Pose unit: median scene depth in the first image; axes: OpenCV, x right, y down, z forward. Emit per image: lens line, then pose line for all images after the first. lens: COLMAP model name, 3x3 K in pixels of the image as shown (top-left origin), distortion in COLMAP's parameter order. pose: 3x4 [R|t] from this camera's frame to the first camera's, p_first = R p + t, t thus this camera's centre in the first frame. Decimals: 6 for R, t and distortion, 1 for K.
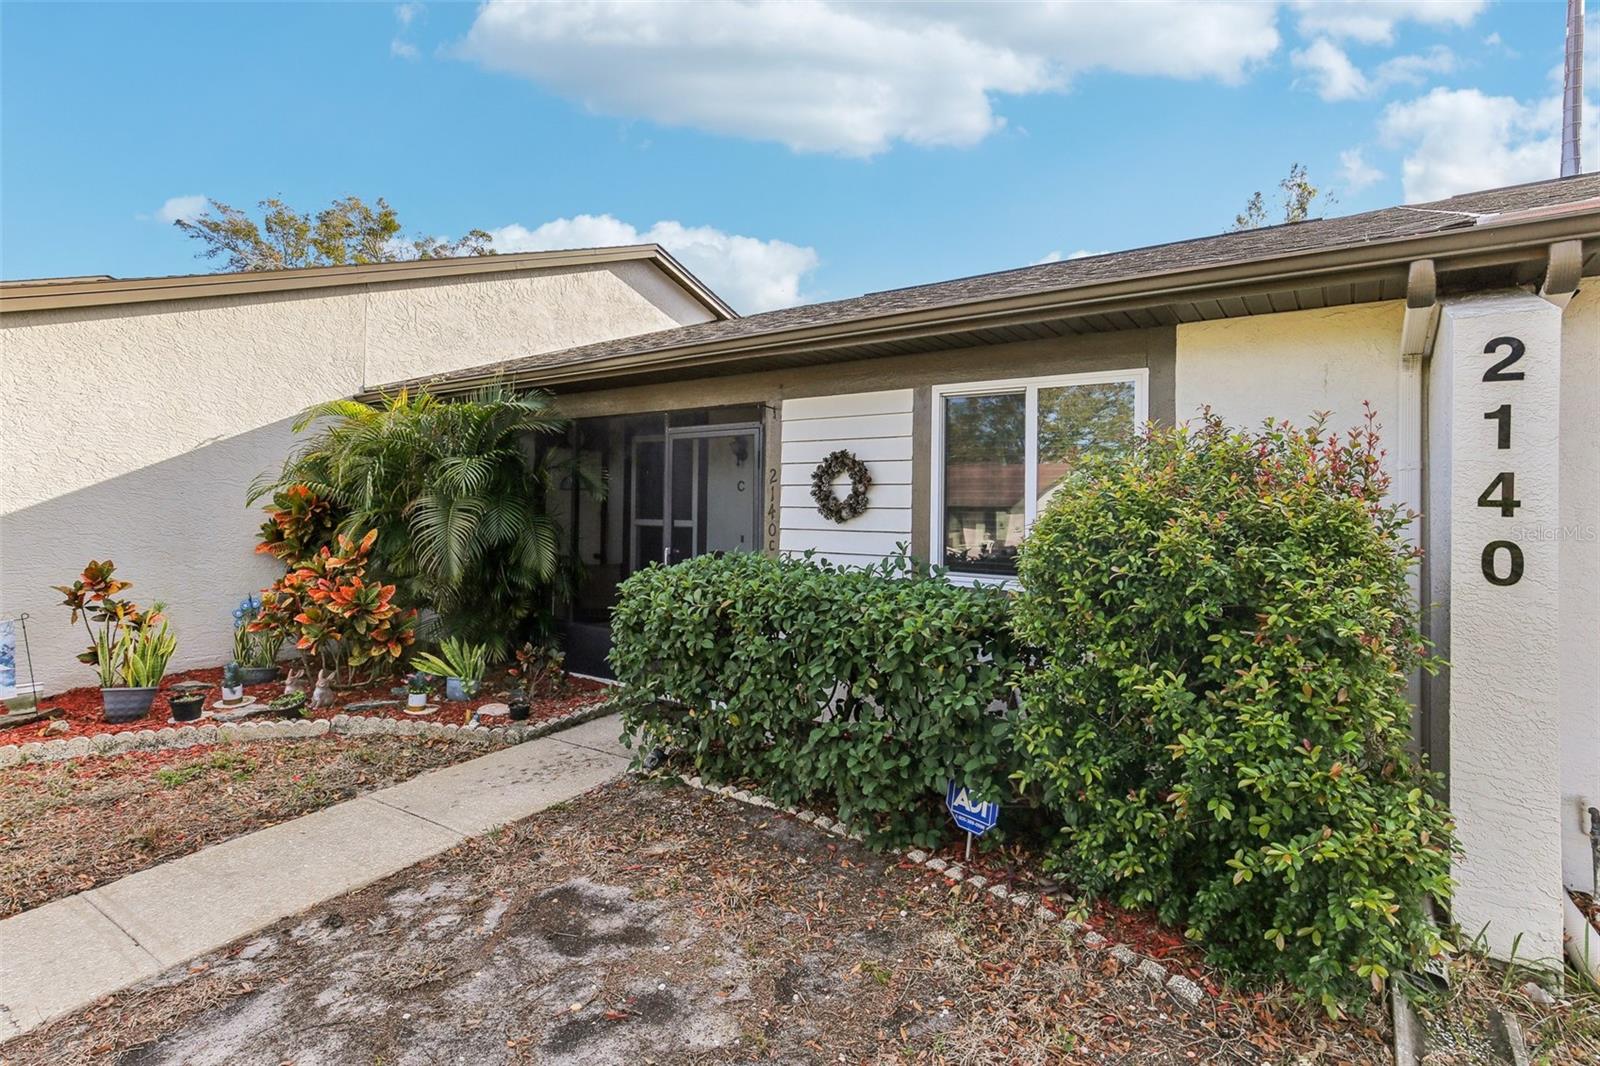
lens RADIAL K [[746.1, 0, 799.8], [0, 746.1, 511.7], [0, 0, 1]] dist [0.002436, 0.000494]
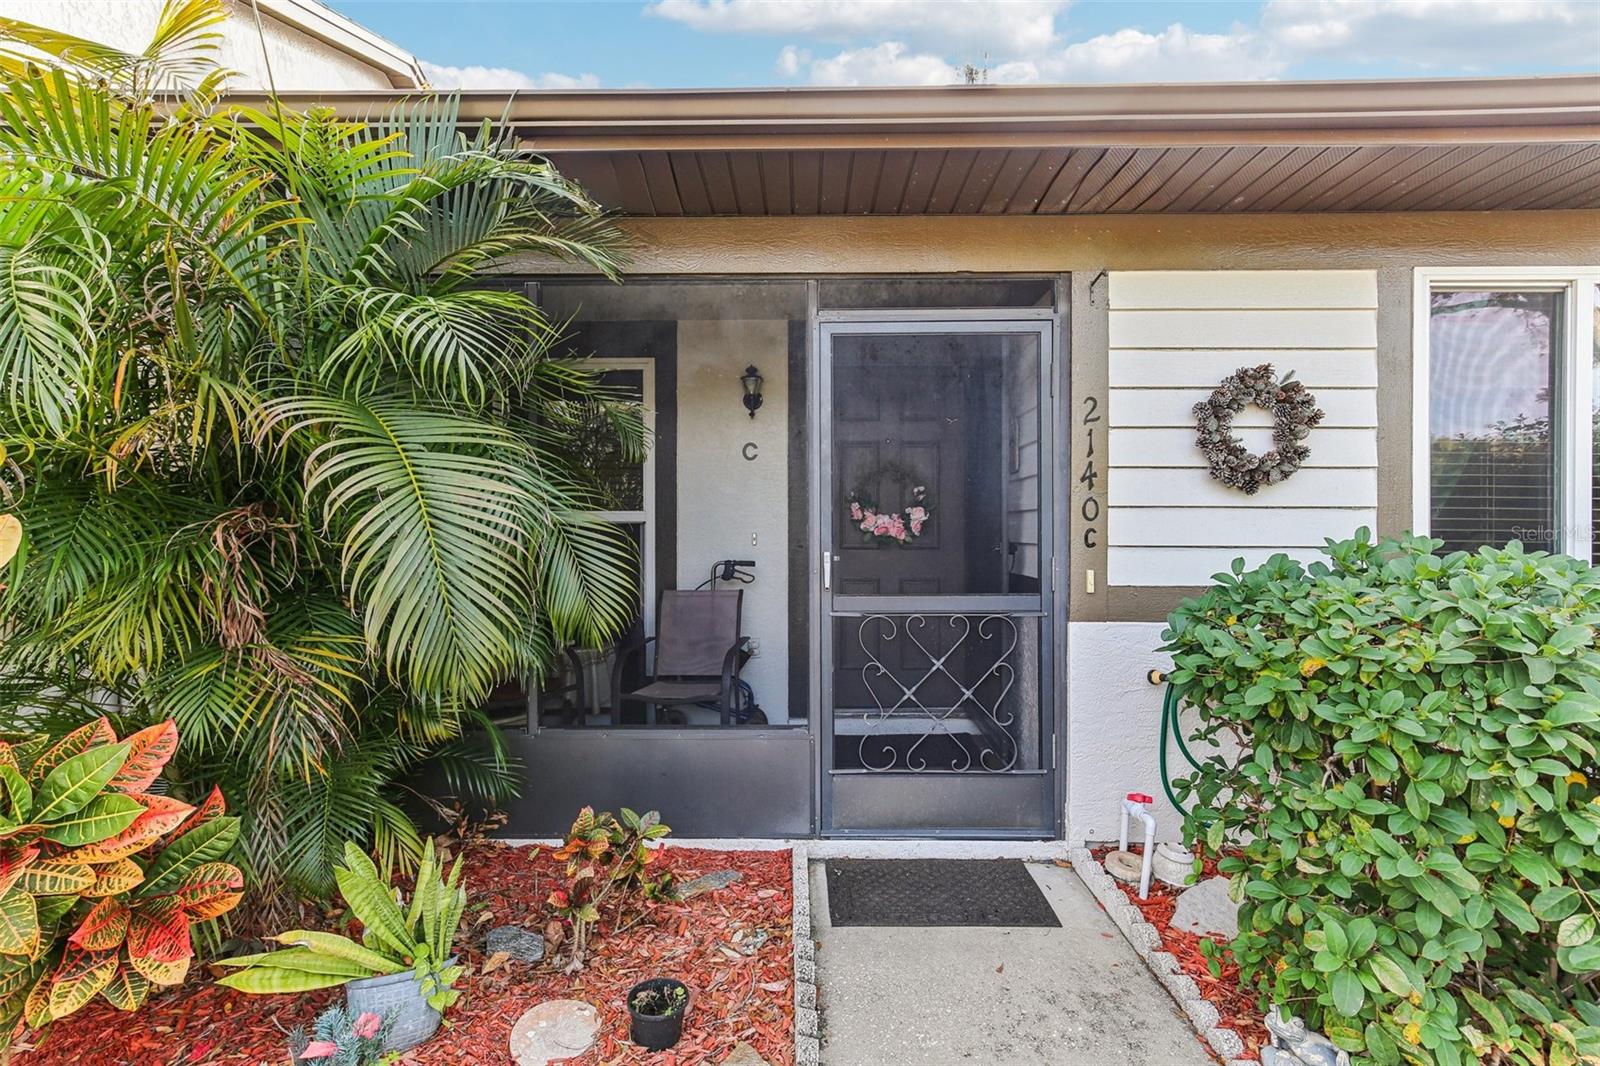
lens RADIAL K [[740.8, 0, 800.0], [0, 740.8, 533.0], [0, 0, 1]] dist [-0.000331, 0.000199]
pose [[0.832004, -0.016928, 0.554511, -0.523888], [0.009874, 0.999828, 0.015707, 0.031566], [-0.554681, -0.007593, 0.832028, 0.688881]]
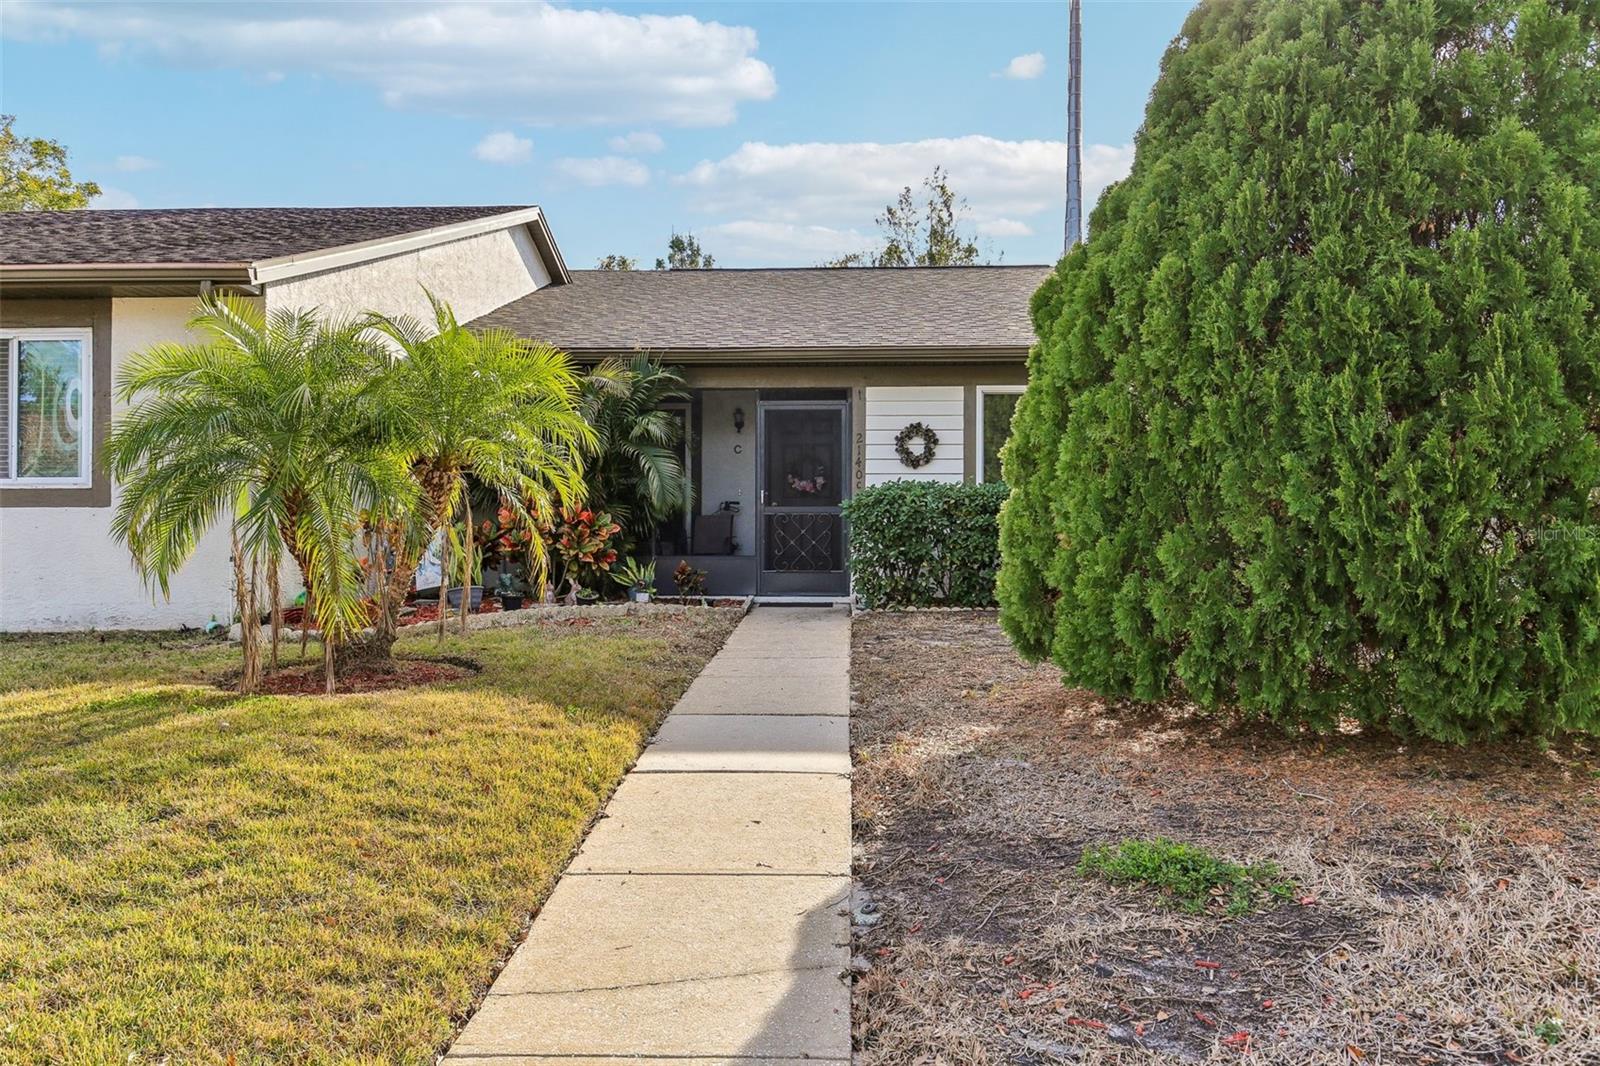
lens RADIAL K [[1071.1, 0, 800.0], [0, 1071.1, 533.0], [0, 0, 1]] dist [0.000805, -0.000247]
pose [[0.848184, -0.017936, 0.529397, -1.293833], [0.012578, 0.999827, 0.013722, 0.112247], [-0.529552, -0.004980, 0.848263, -0.754519]]
